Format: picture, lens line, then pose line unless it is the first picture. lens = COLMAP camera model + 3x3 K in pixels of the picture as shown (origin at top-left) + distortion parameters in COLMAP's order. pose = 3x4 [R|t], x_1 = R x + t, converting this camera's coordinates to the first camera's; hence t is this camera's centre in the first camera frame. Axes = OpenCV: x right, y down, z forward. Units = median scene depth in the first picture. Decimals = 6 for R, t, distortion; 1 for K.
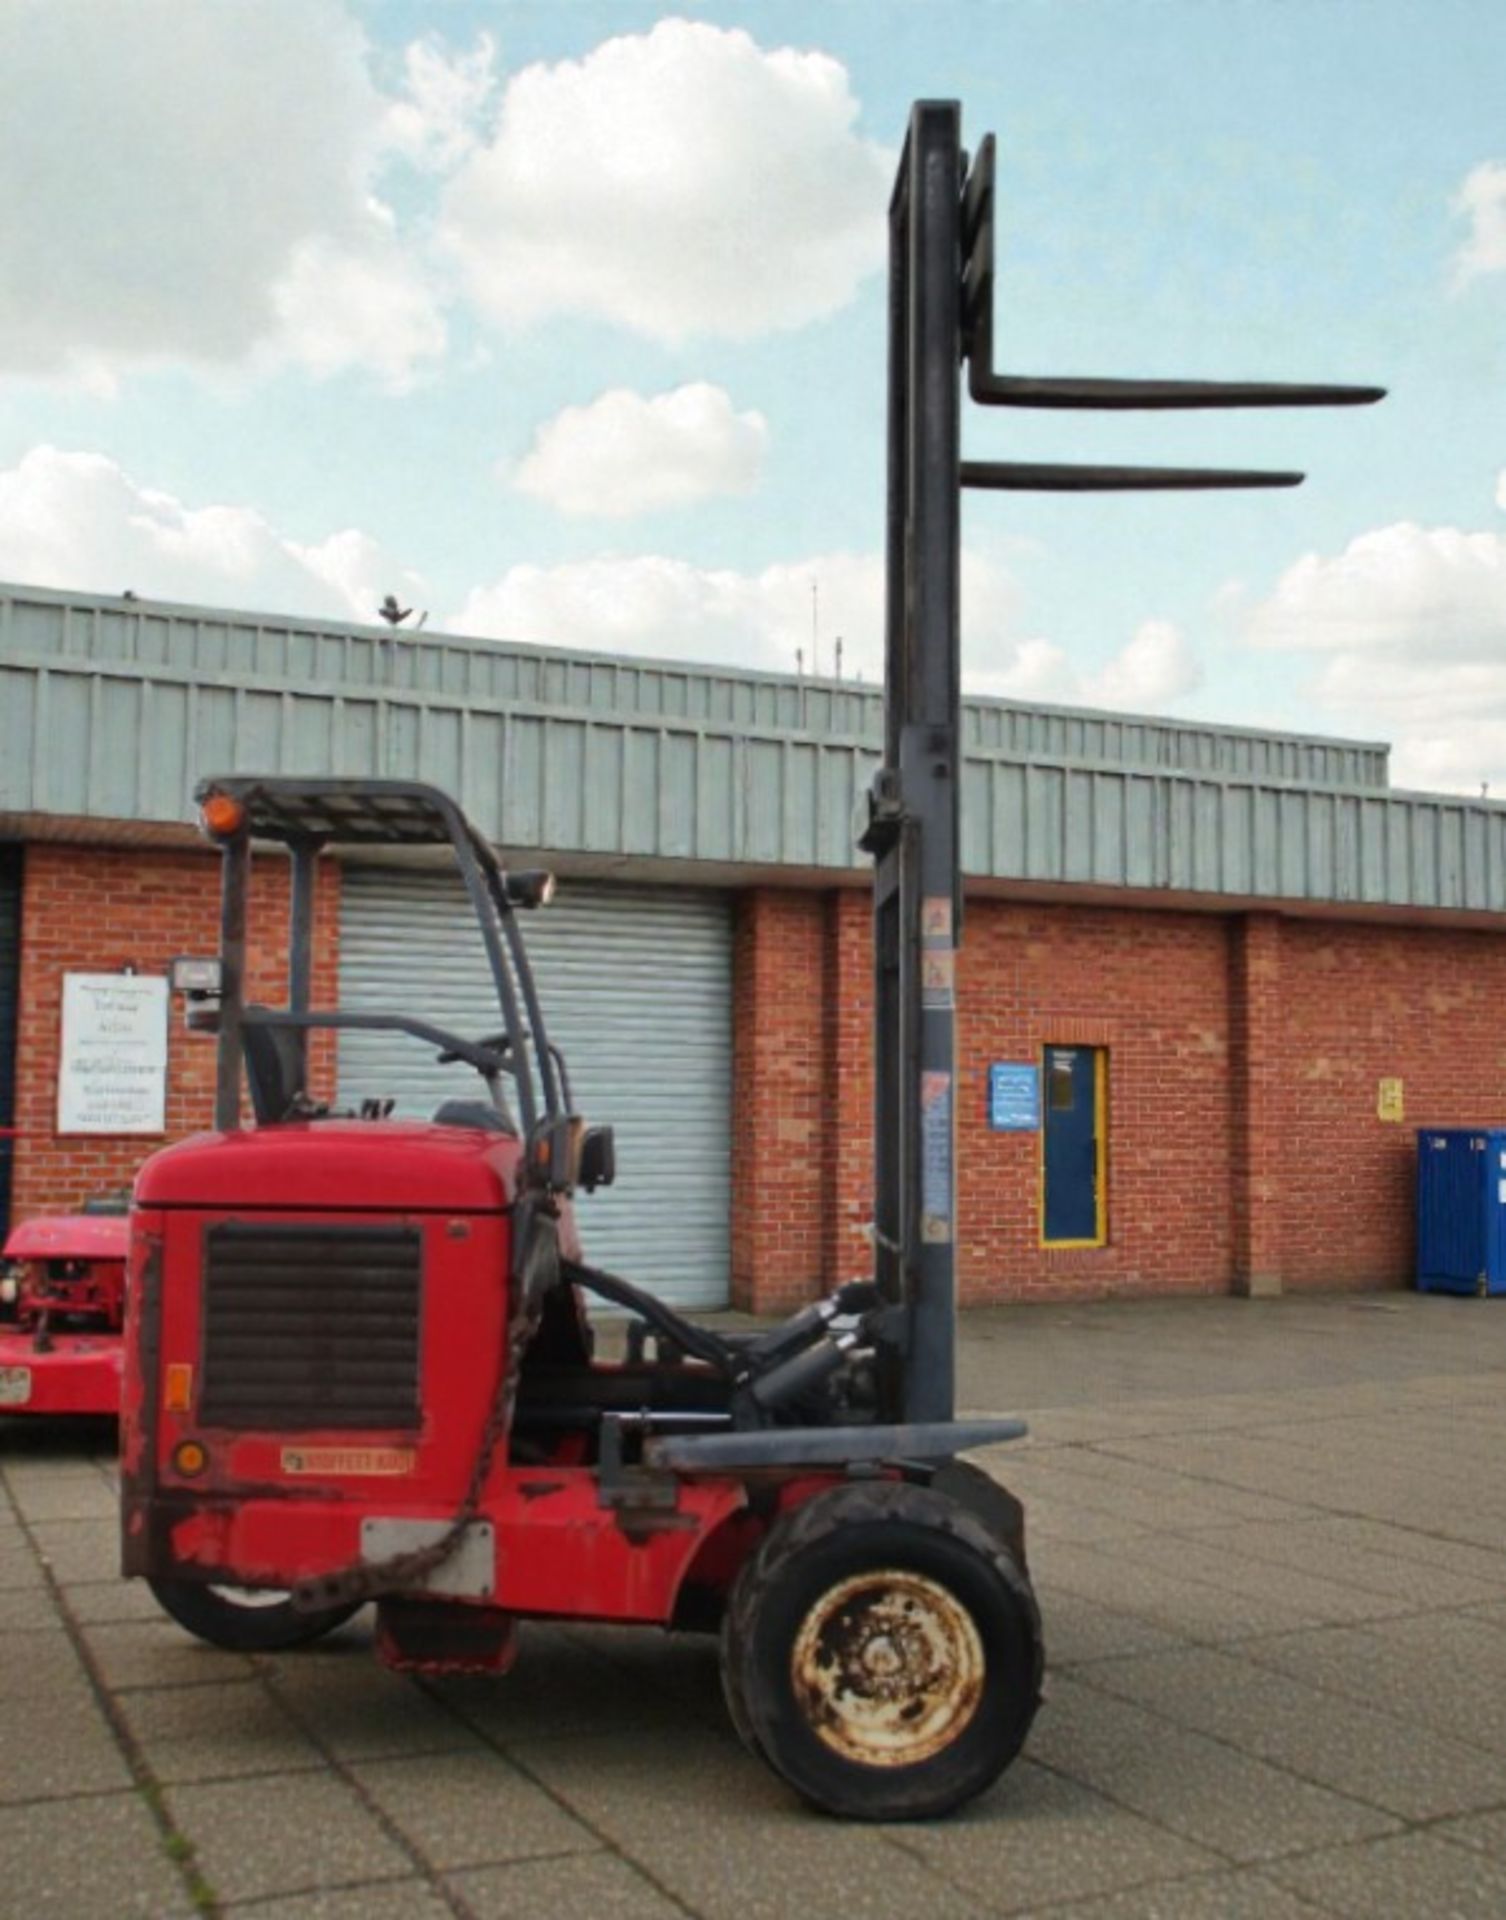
lens RADIAL K [[1856.1, 0, 752.3], [0, 1856.1, 996.4], [0, 0, 1]] dist [-0.001795, 0.007015]
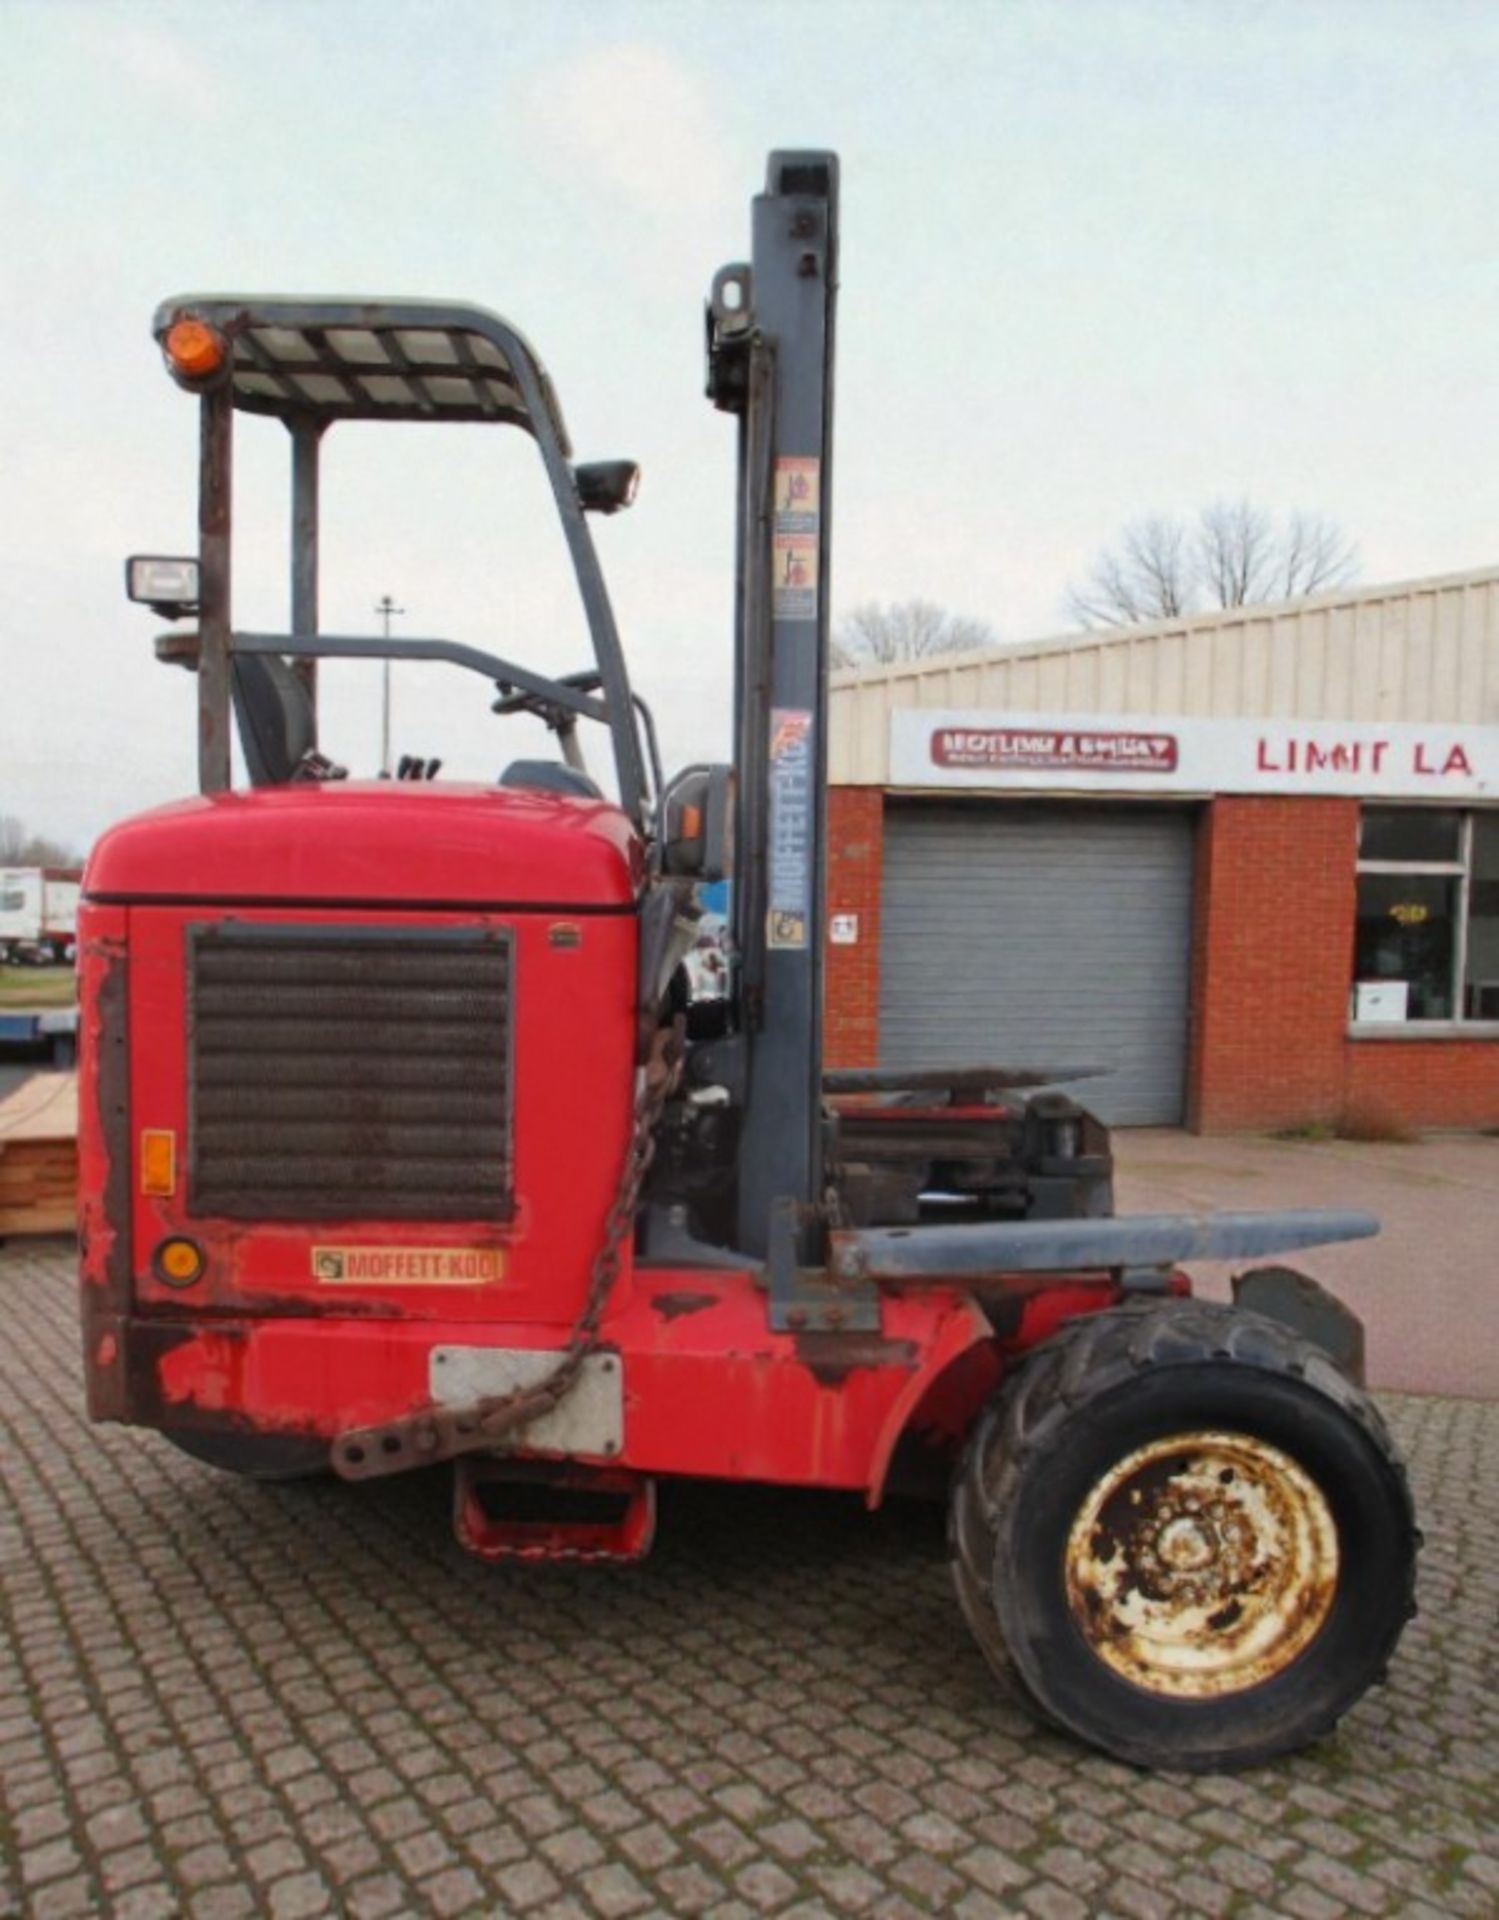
lens RADIAL K [[1785.0, 0, 749.5], [0, 1785.0, 960.0], [0, 0, 1]] dist [-0.009998, -0.008422]
pose [[0.999812, 0.004682, 0.018810, -0.104969], [-0.007336, 0.989609, 0.143601, 0.040827], [-0.017942, -0.143712, 0.989457, 0.359535]]
